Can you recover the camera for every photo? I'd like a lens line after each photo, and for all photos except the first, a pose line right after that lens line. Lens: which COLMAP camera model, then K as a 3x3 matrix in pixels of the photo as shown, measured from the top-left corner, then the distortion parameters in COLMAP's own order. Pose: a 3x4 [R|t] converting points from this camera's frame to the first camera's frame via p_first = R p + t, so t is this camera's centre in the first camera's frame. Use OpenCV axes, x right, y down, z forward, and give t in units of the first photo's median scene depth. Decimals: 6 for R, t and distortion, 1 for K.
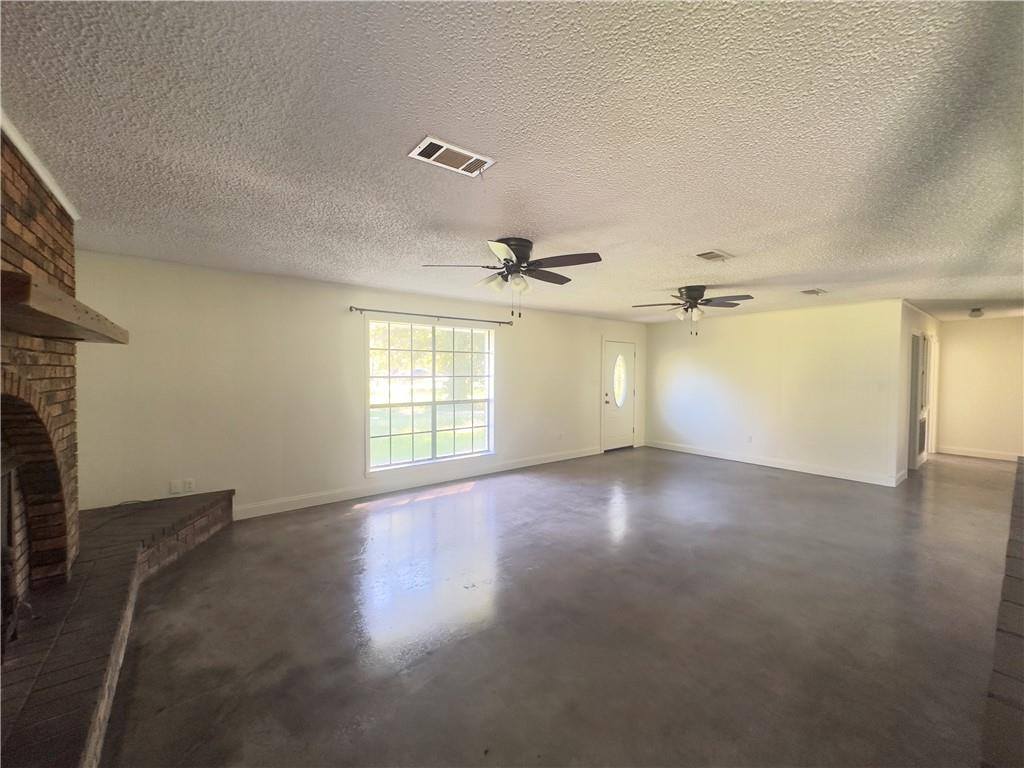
lens RADIAL K [[412.8, 0, 511.4], [0, 412.8, 386.3], [0, 0, 1]] dist [-0.000317, -0.000165]
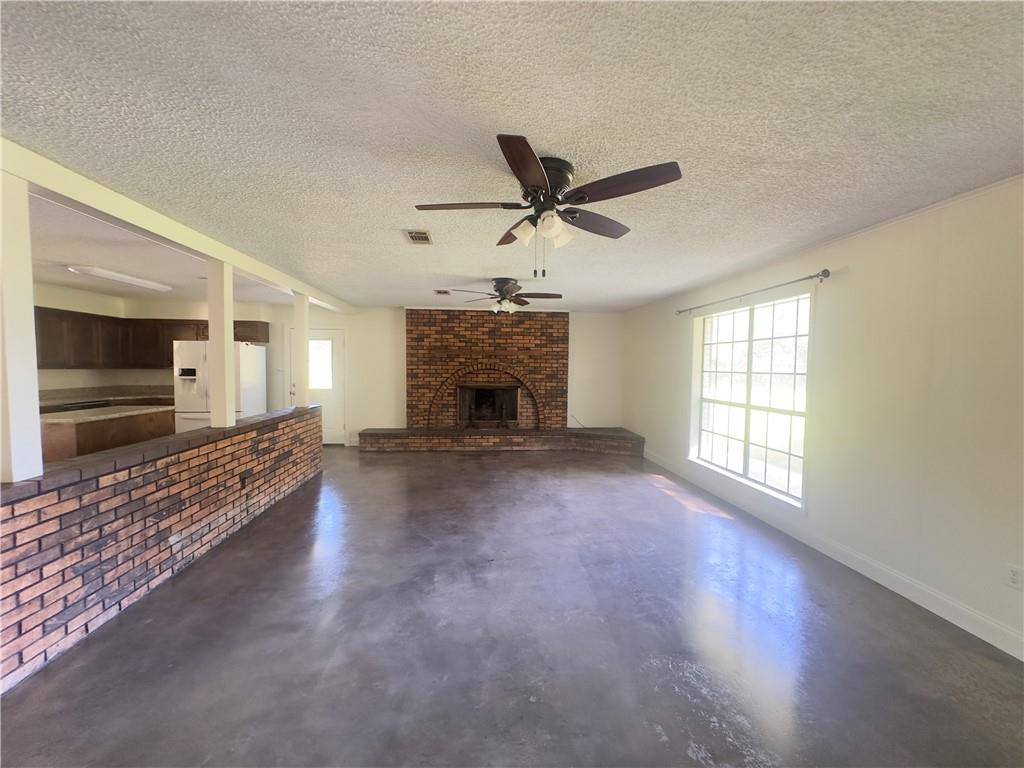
lens RADIAL K [[412.8, 0, 508.6], [0, 412.8, 383.0], [0, 0, 1]] dist [-0.000317, -0.000165]
pose [[-0.548305, 0.029785, -0.835748, 0.842538], [-0.038001, 0.997446, 0.060479, -0.040028], [0.835414, 0.064920, -0.545773, 1.217318]]
